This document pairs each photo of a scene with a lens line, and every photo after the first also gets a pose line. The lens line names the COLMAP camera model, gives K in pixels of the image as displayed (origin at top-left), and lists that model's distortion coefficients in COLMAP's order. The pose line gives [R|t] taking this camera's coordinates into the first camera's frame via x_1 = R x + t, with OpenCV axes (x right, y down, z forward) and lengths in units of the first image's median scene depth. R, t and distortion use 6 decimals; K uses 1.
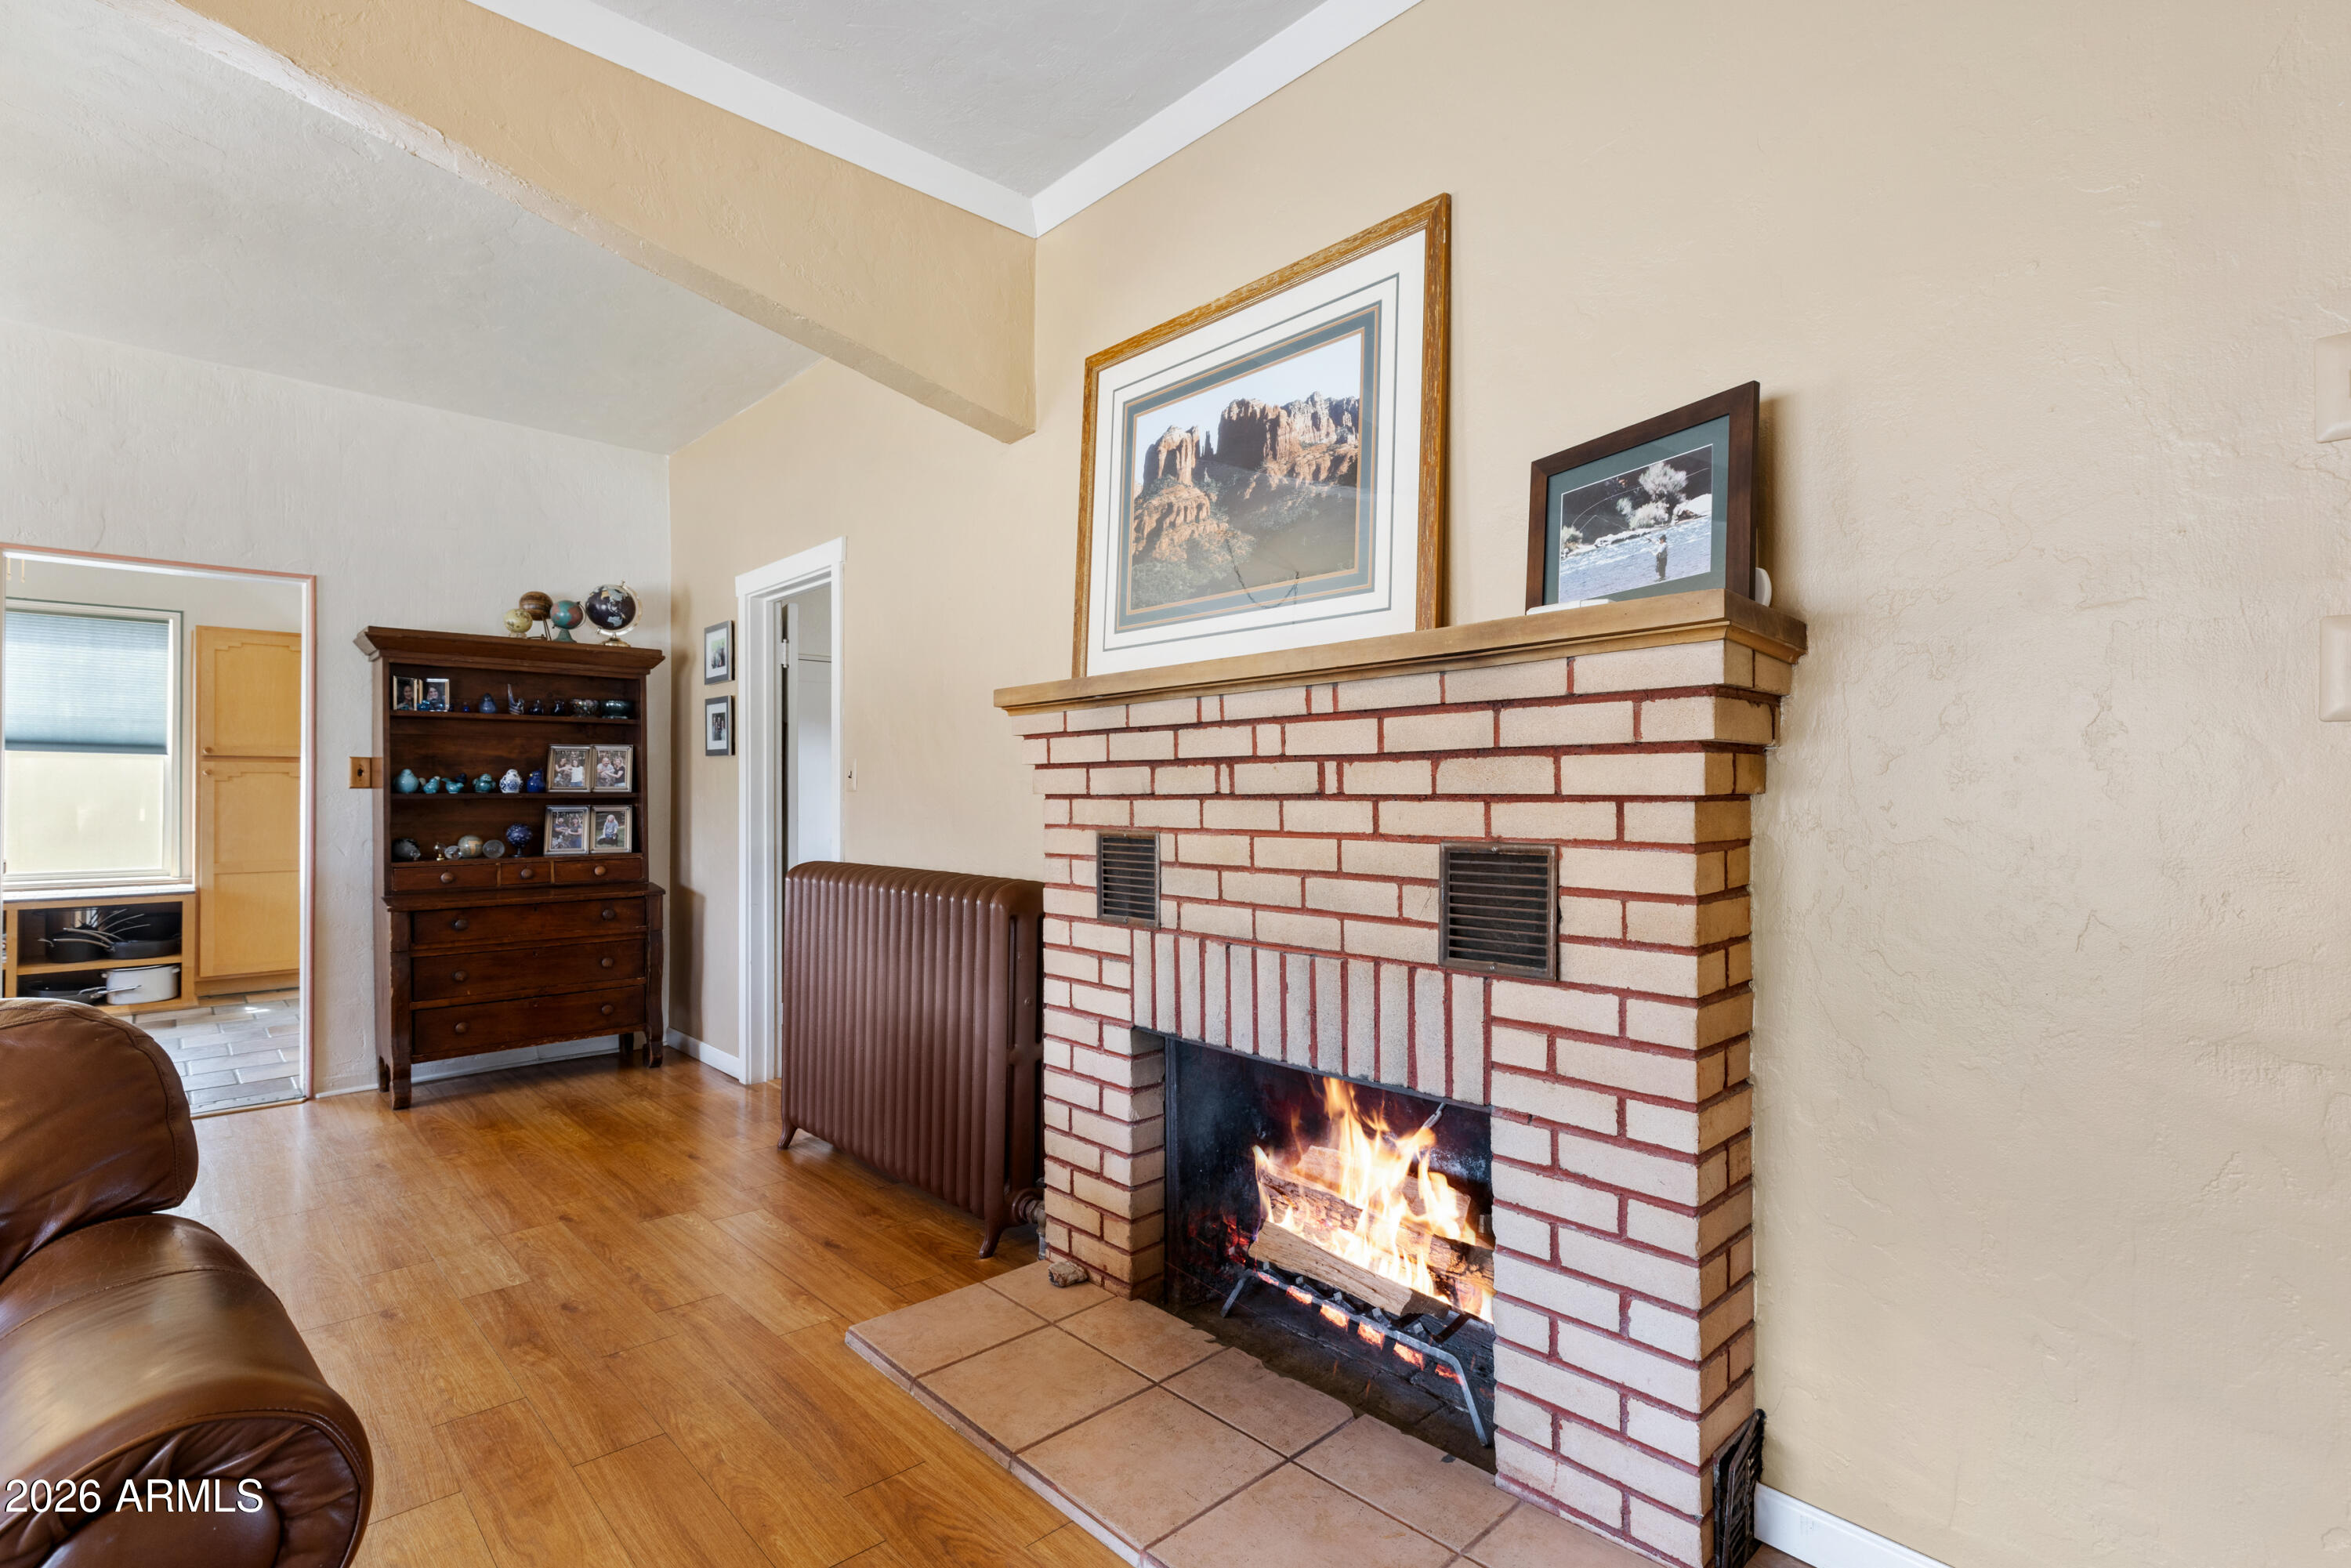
lens RADIAL K [[1074.4, 0, 1169.8], [0, 1074.4, 802.6], [0, 0, 1]] dist [0.003028, -0.000067]
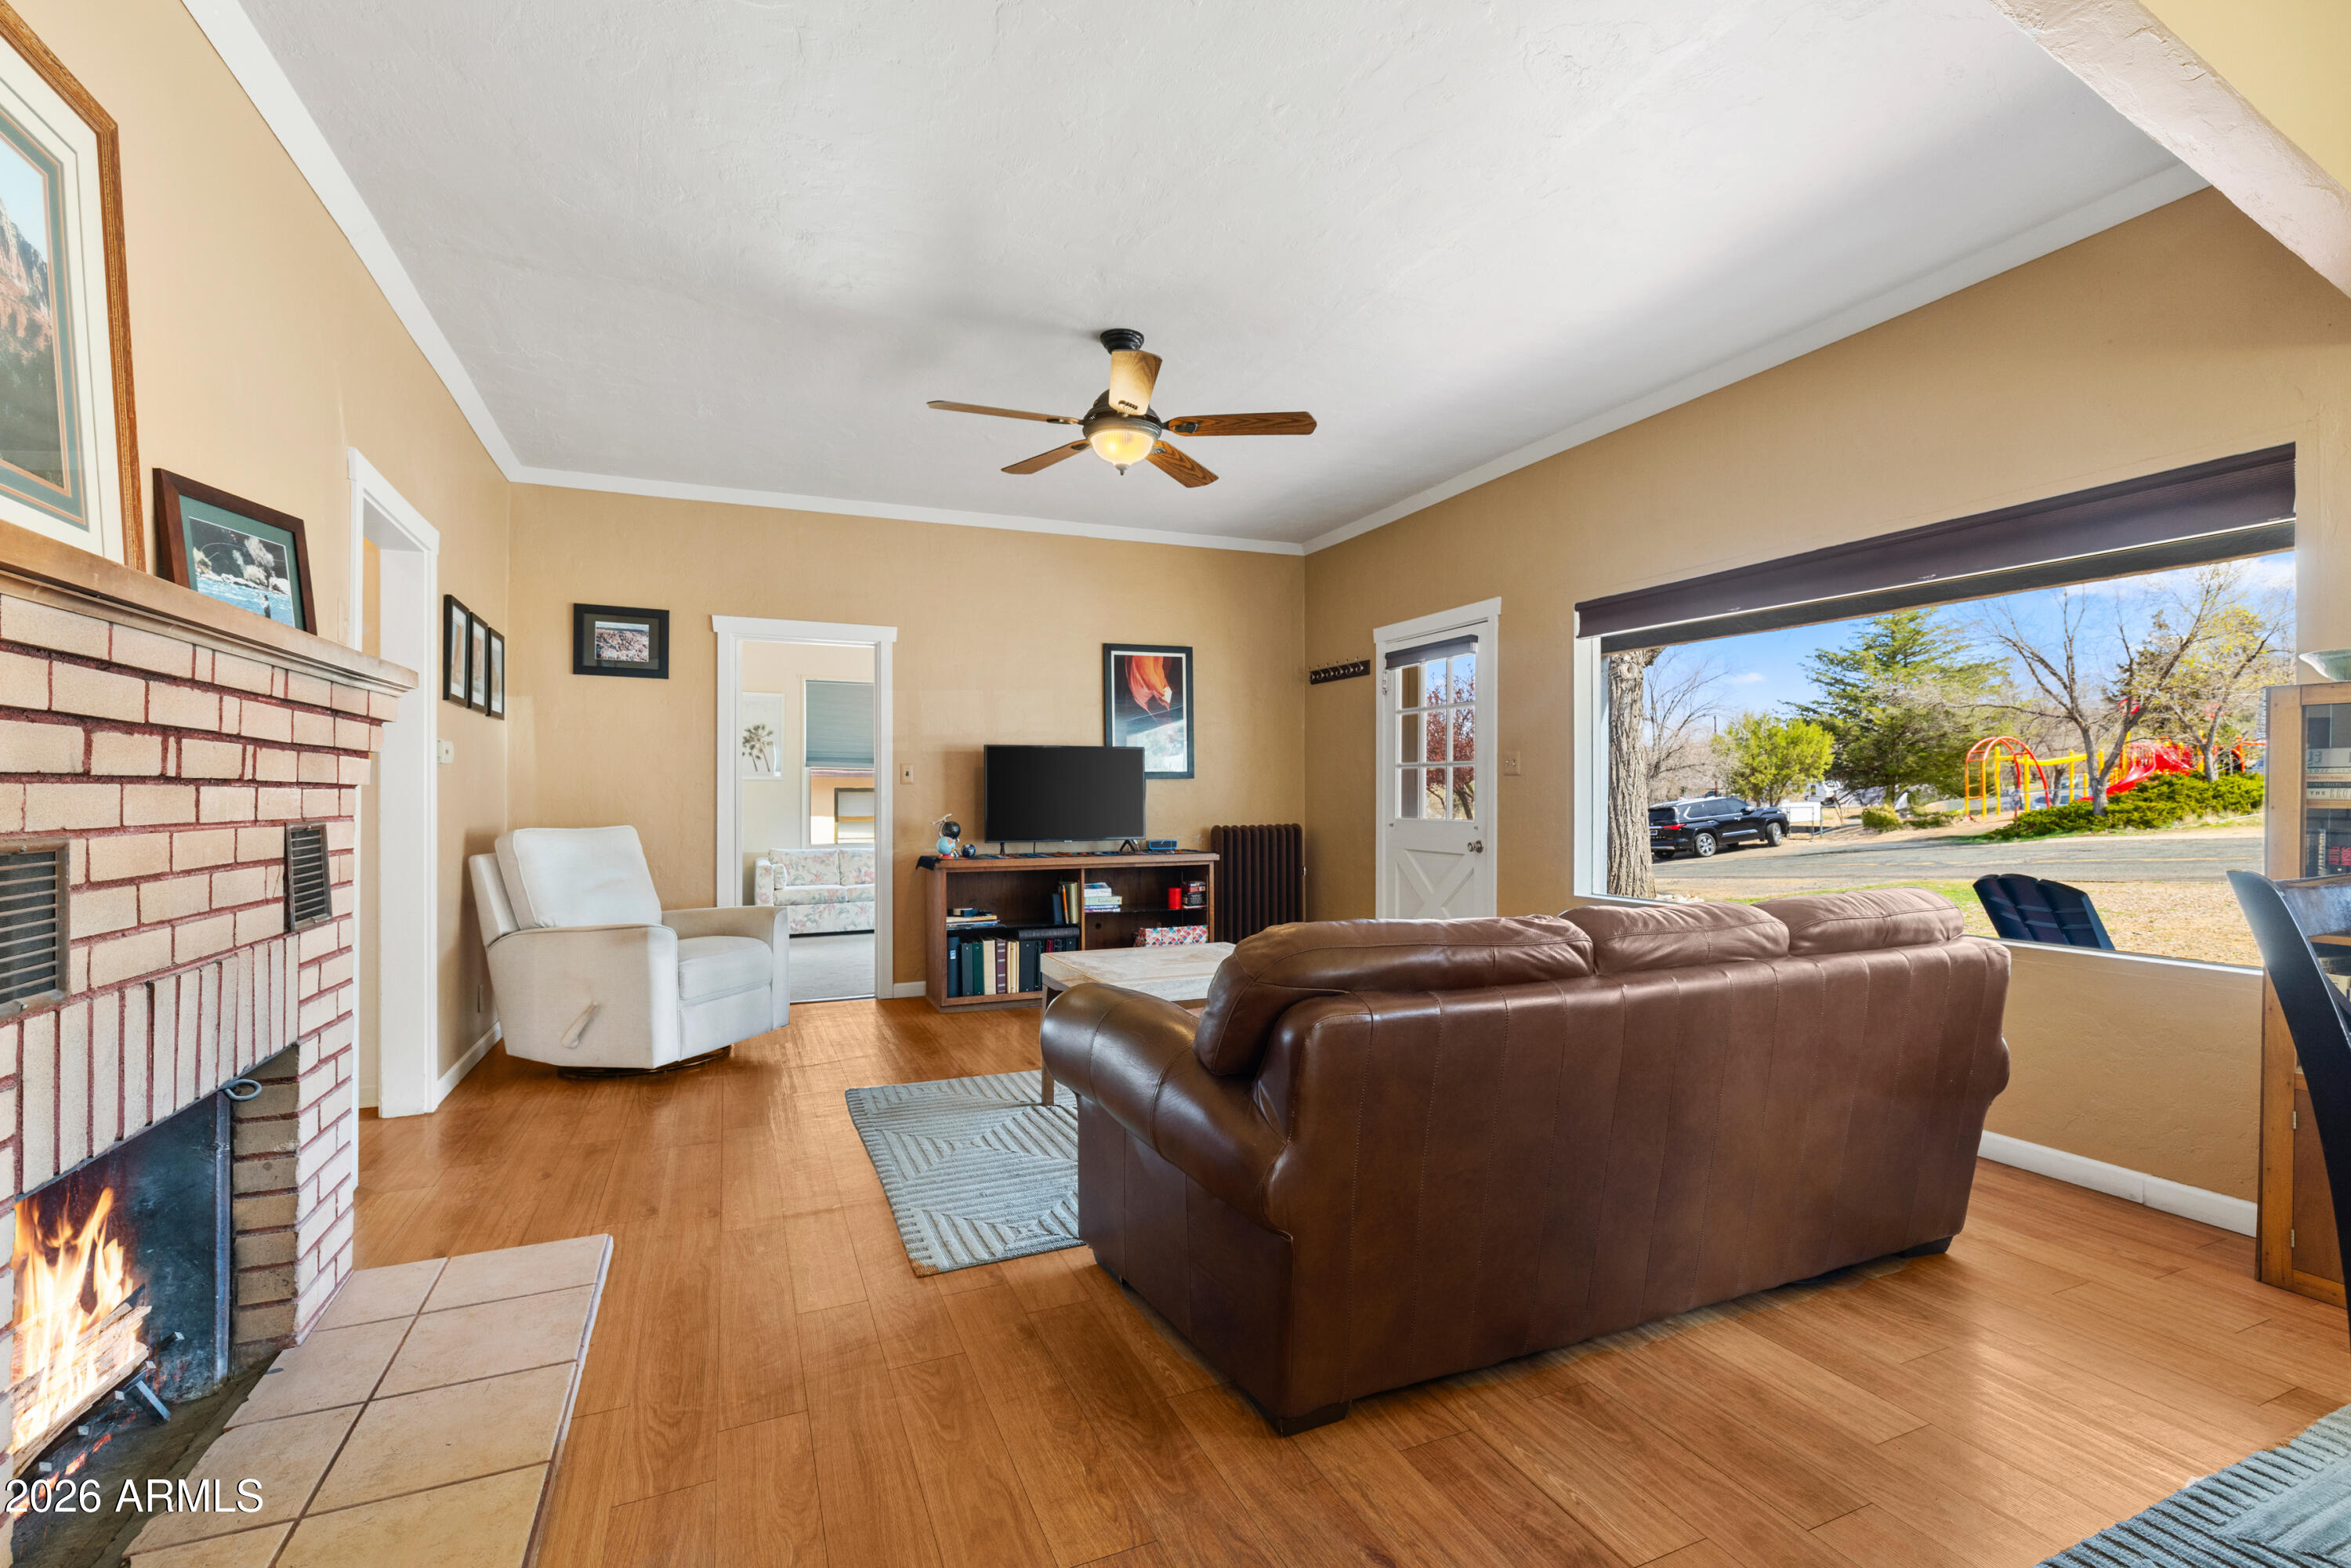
lens RADIAL K [[1074.4, 0, 1180.2], [0, 1074.4, 796.1], [0, 0, 1]] dist [0.003028, -0.000067]
pose [[-0.939276, -0.002270, 0.343155, -0.878281], [-0.001146, 0.999993, 0.003477, 0.002076], [-0.343161, 0.002873, -0.939272, 1.493440]]
